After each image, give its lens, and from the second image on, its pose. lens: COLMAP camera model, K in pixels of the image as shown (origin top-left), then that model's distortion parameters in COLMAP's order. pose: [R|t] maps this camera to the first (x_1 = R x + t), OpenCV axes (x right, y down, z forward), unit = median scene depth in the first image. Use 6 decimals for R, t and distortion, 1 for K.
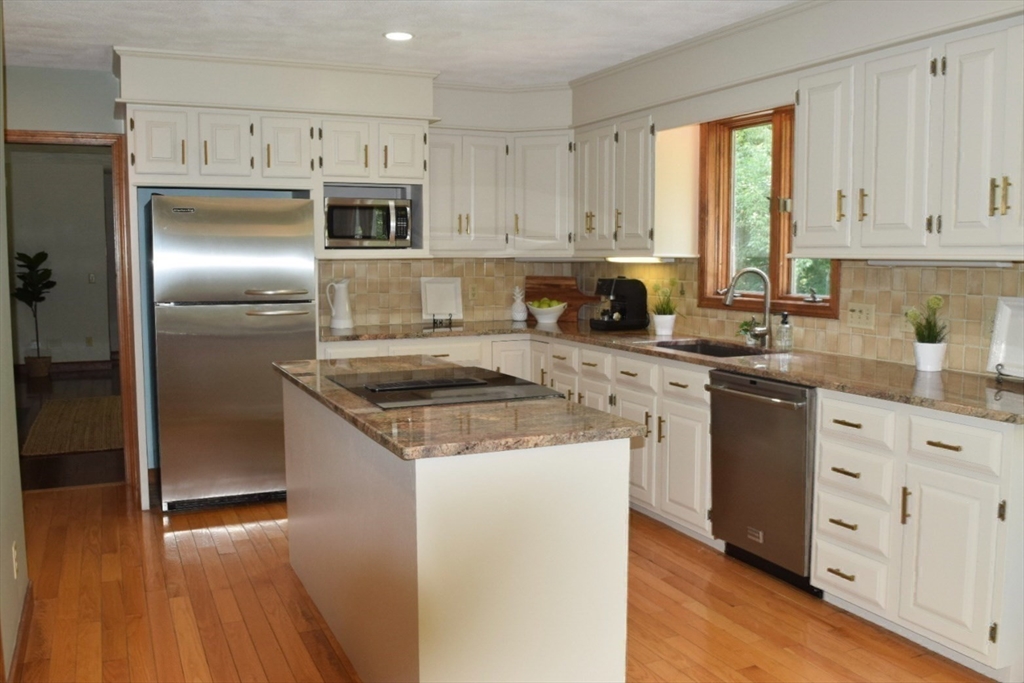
lens RADIAL K [[889.3, 0, 517.5], [0, 889.3, 340.4], [0, 0, 1]] dist [-0.090471, -0.001296]
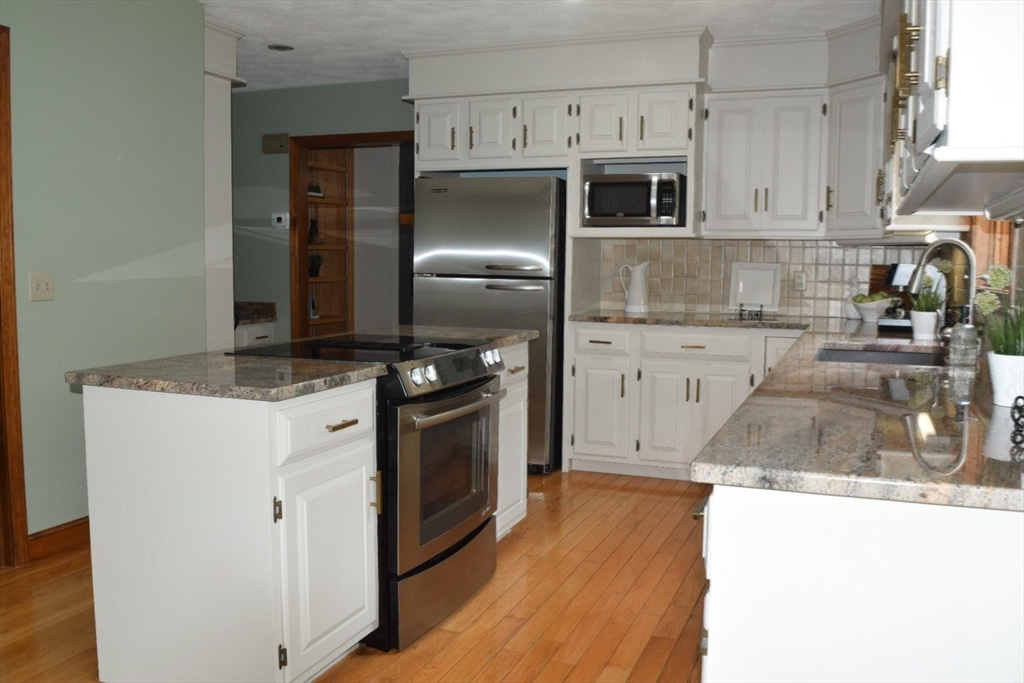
lens RADIAL K [[889.3, 0, 514.1], [0, 889.3, 340.2], [0, 0, 1]] dist [-0.090471, -0.001296]
pose [[0.689731, 0.071705, -0.720506, 0.470124], [-0.079521, 0.996567, 0.023054, 0.004311], [0.719685, 0.041394, 0.693065, 0.285780]]
